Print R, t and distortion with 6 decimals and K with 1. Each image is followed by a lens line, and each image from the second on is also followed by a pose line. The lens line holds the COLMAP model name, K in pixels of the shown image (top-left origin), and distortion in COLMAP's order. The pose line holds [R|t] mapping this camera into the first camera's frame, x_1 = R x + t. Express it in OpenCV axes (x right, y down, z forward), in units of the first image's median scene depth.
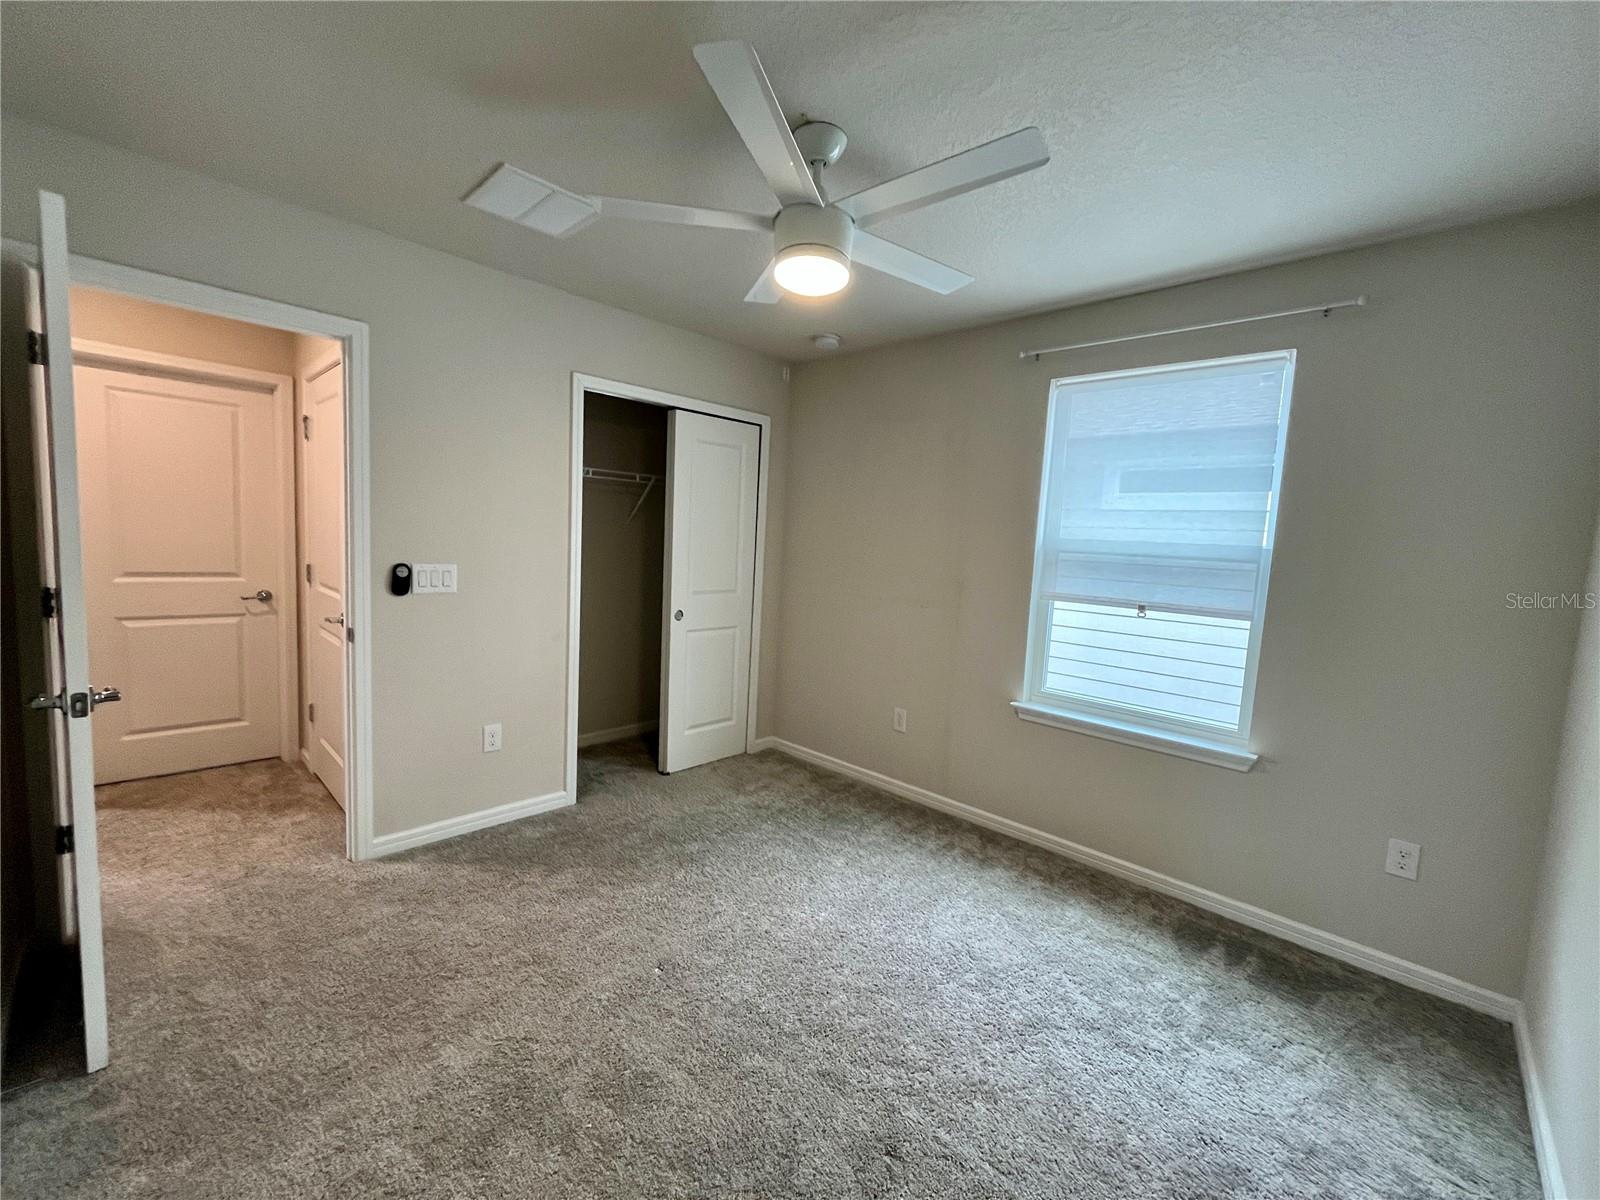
lens RADIAL K [[646.6, 0, 800.0], [0, 646.6, 600.0], [0, 0, 1]] dist [-0.002704, -0.000459]
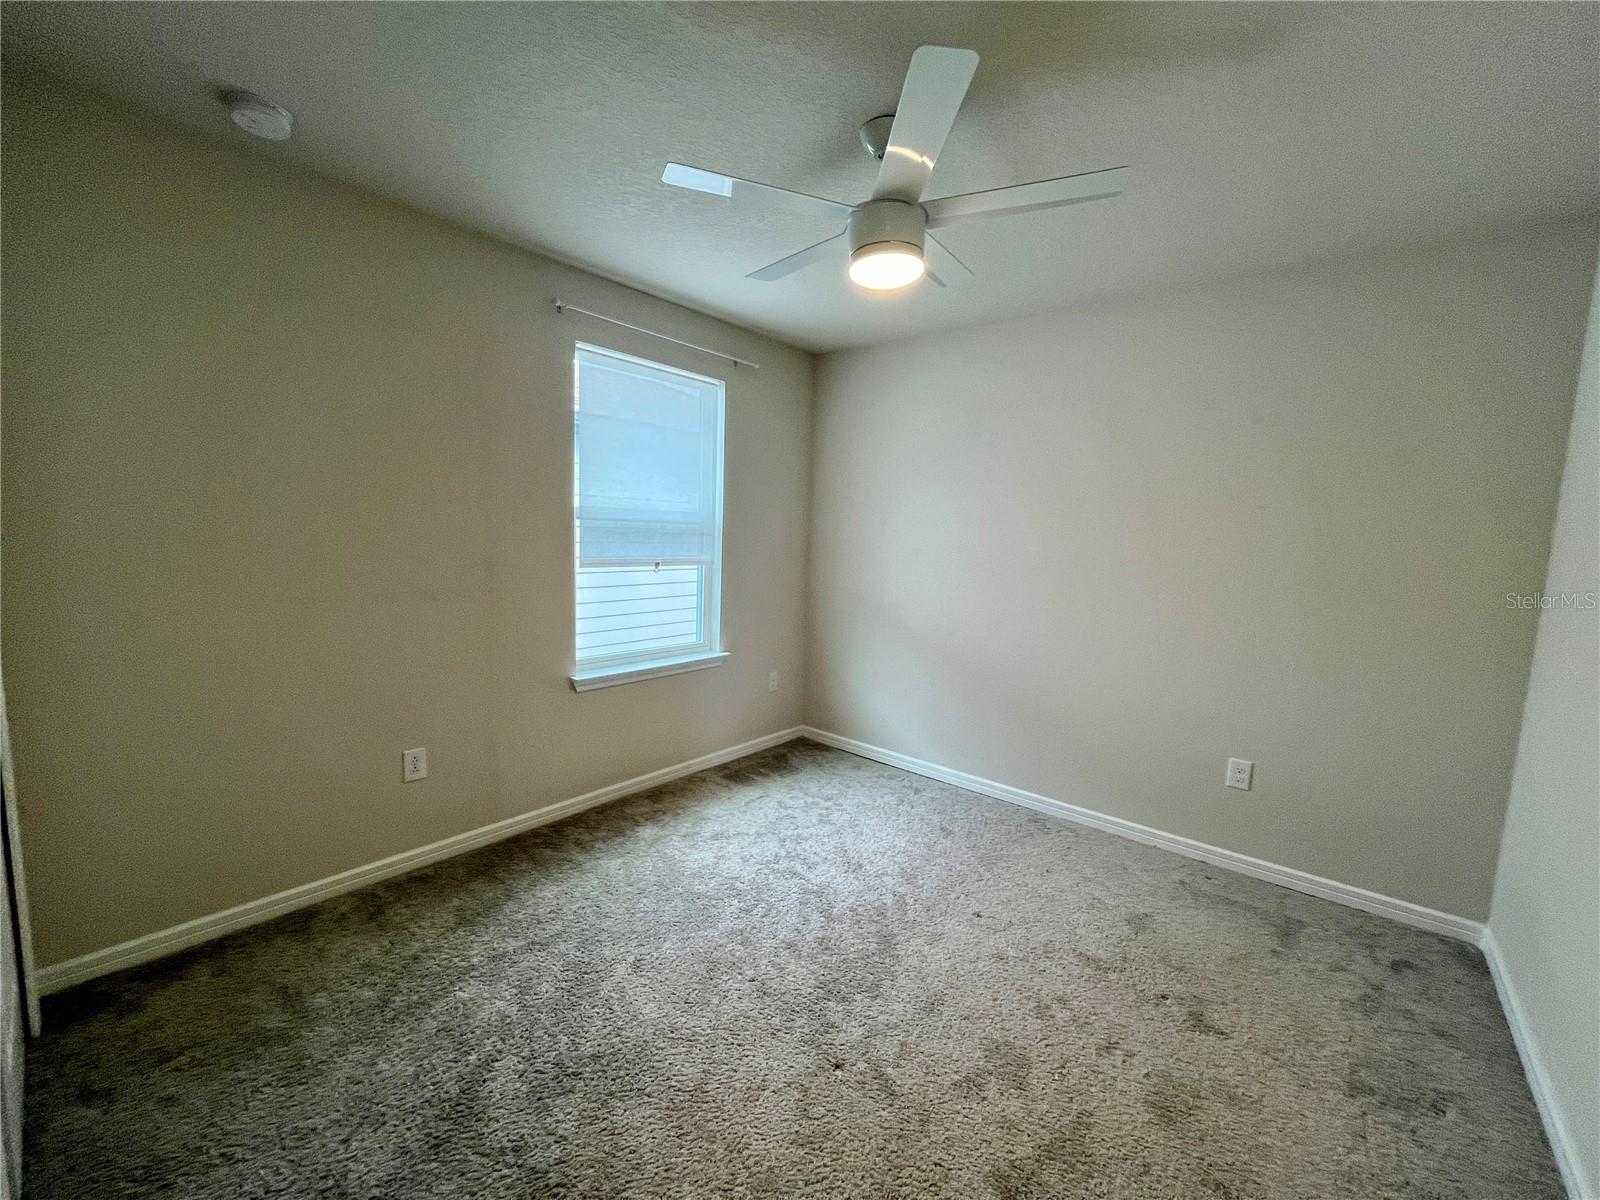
lens RADIAL K [[646.6, 0, 800.0], [0, 646.6, 600.0], [0, 0, 1]] dist [-0.002704, -0.000459]
pose [[-0.055534, -0.168778, 0.984088, -0.668835], [0.050782, 0.983856, 0.171604, -0.113440], [-0.997165, 0.059504, -0.046066, 0.762030]]
